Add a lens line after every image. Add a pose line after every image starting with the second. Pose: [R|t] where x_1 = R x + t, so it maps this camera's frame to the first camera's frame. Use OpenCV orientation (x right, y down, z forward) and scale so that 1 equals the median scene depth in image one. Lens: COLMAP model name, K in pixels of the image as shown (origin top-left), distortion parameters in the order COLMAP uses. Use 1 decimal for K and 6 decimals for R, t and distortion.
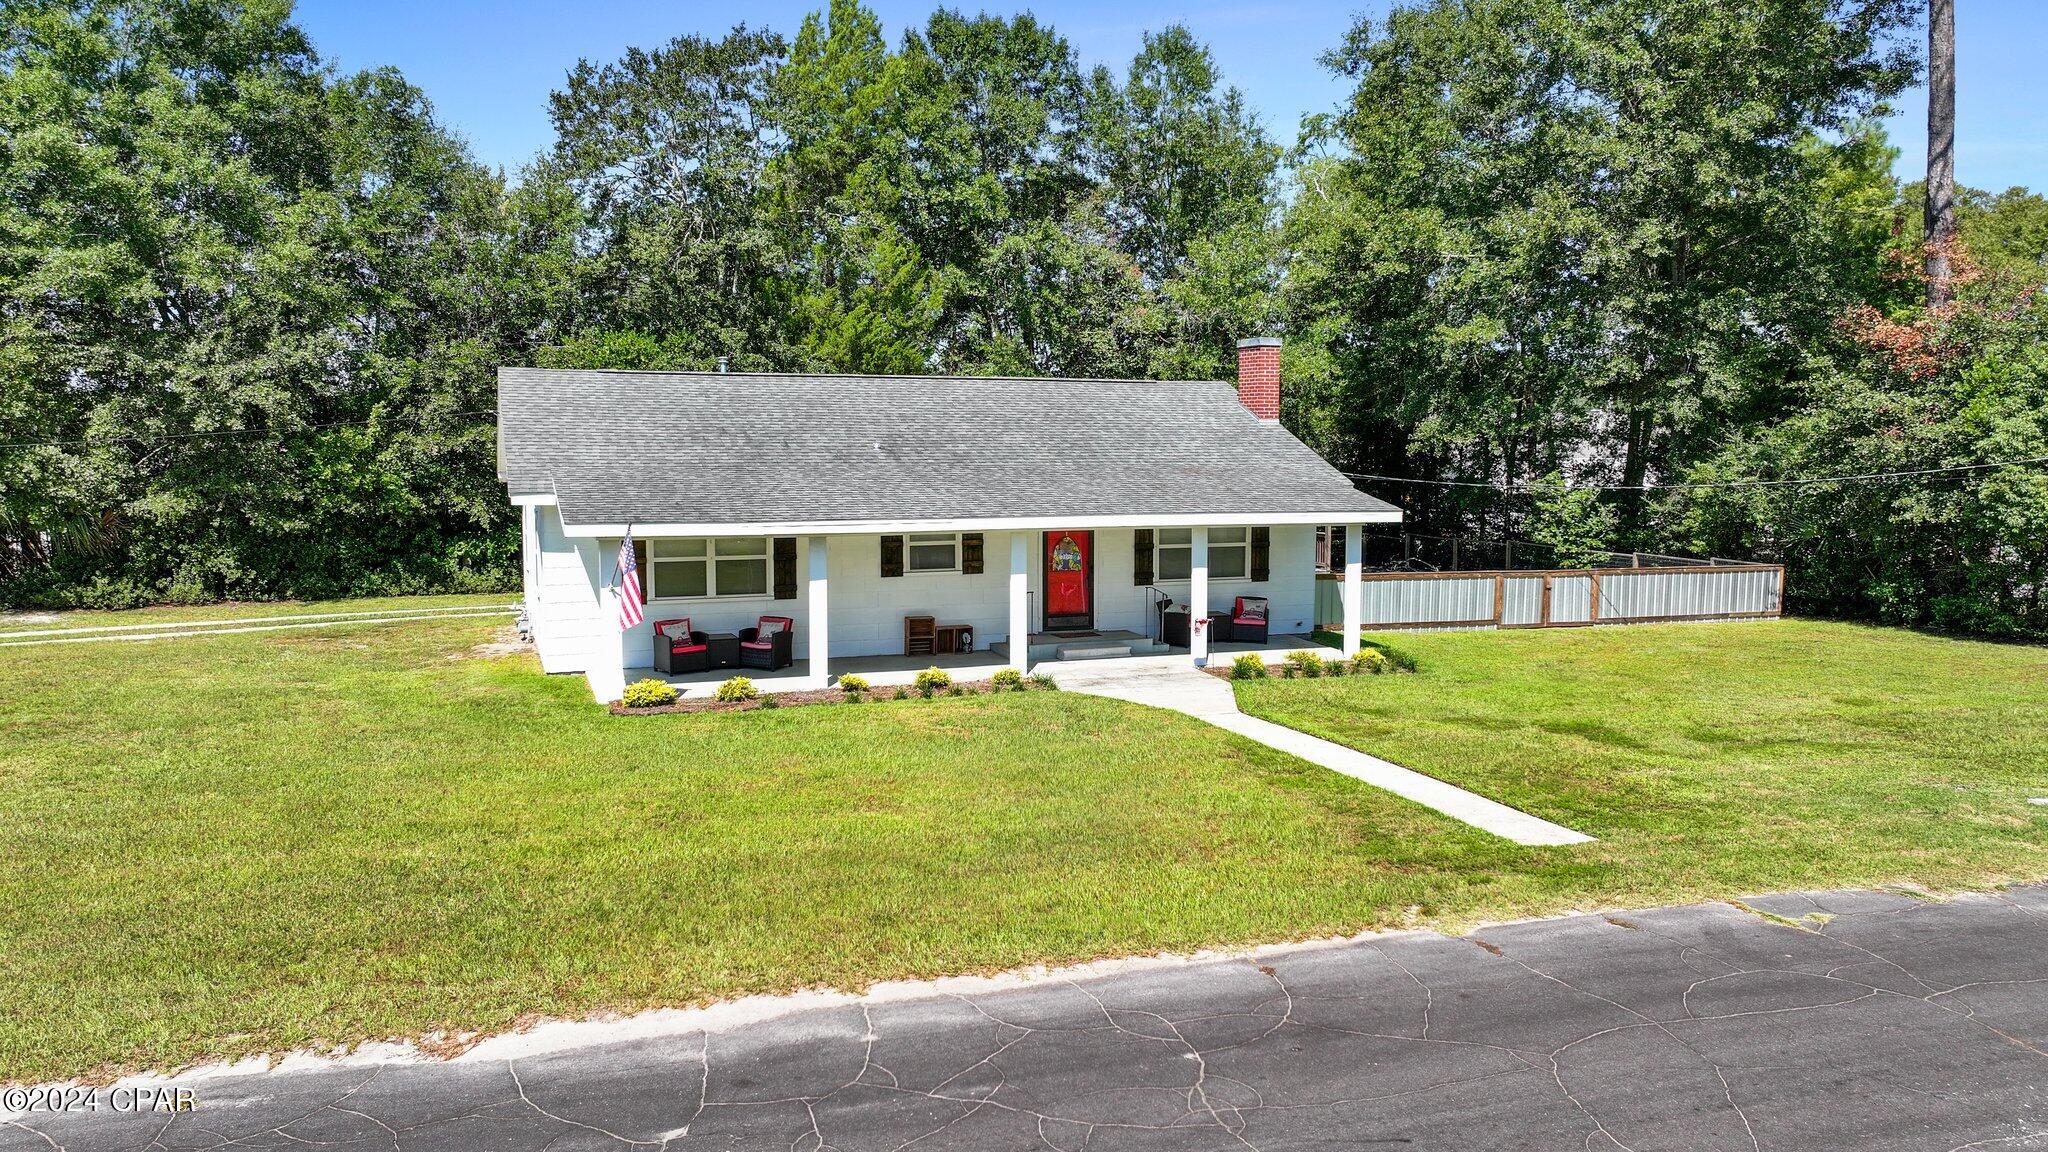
lens RADIAL K [[1344.6, 0, 1024.0], [0, 1344.6, 576.0], [0, 0, 1]] dist [0.000847, 0.003820]
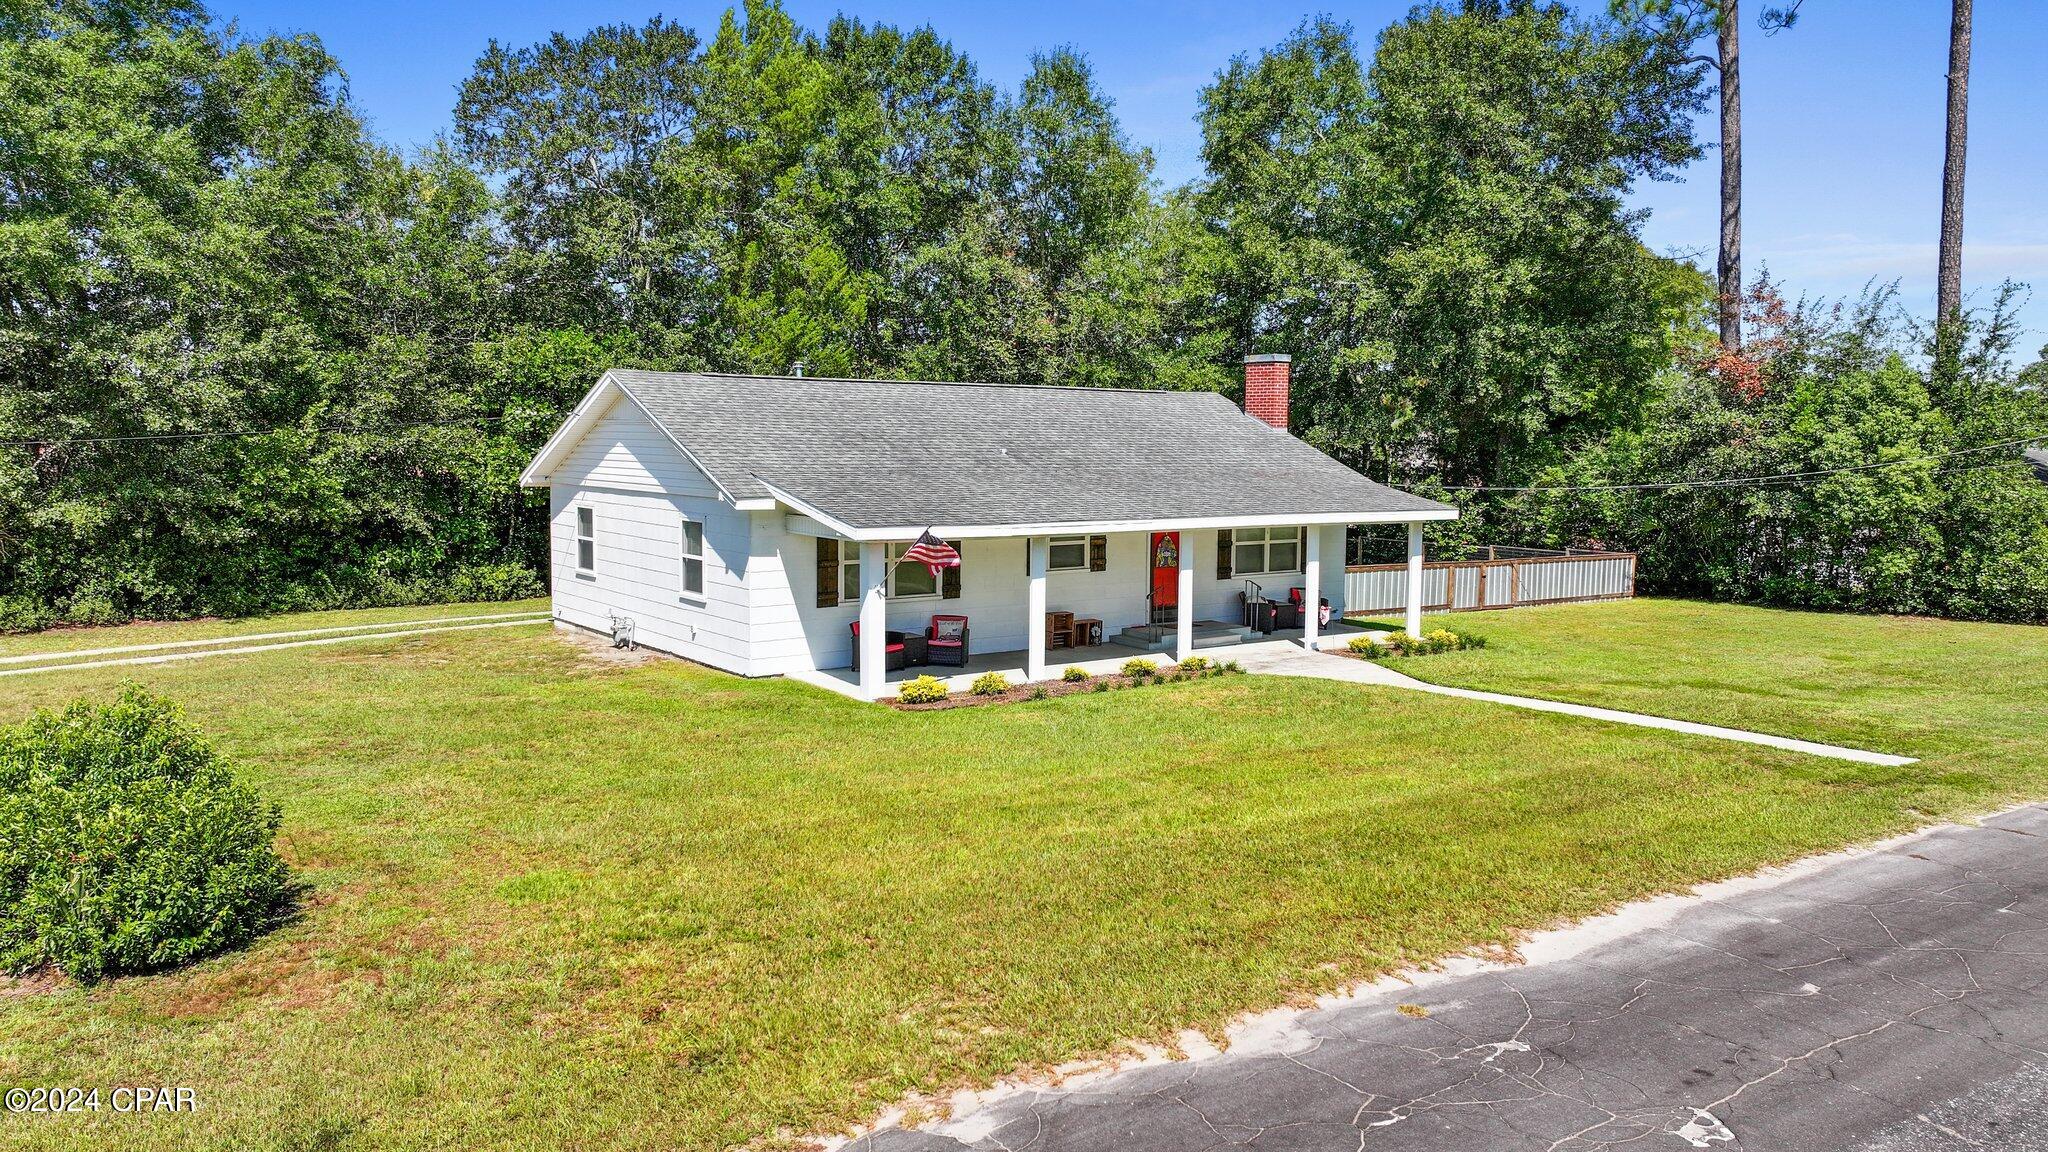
lens RADIAL K [[1344.6, 0, 1024.0], [0, 1344.6, 576.0], [0, 0, 1]] dist [0.000847, 0.003820]
pose [[0.965785, -0.019497, 0.258609, -0.268972], [0.019909, 0.999801, 0.001025, -0.000137], [-0.258578, 0.004159, 0.965981, -0.013069]]
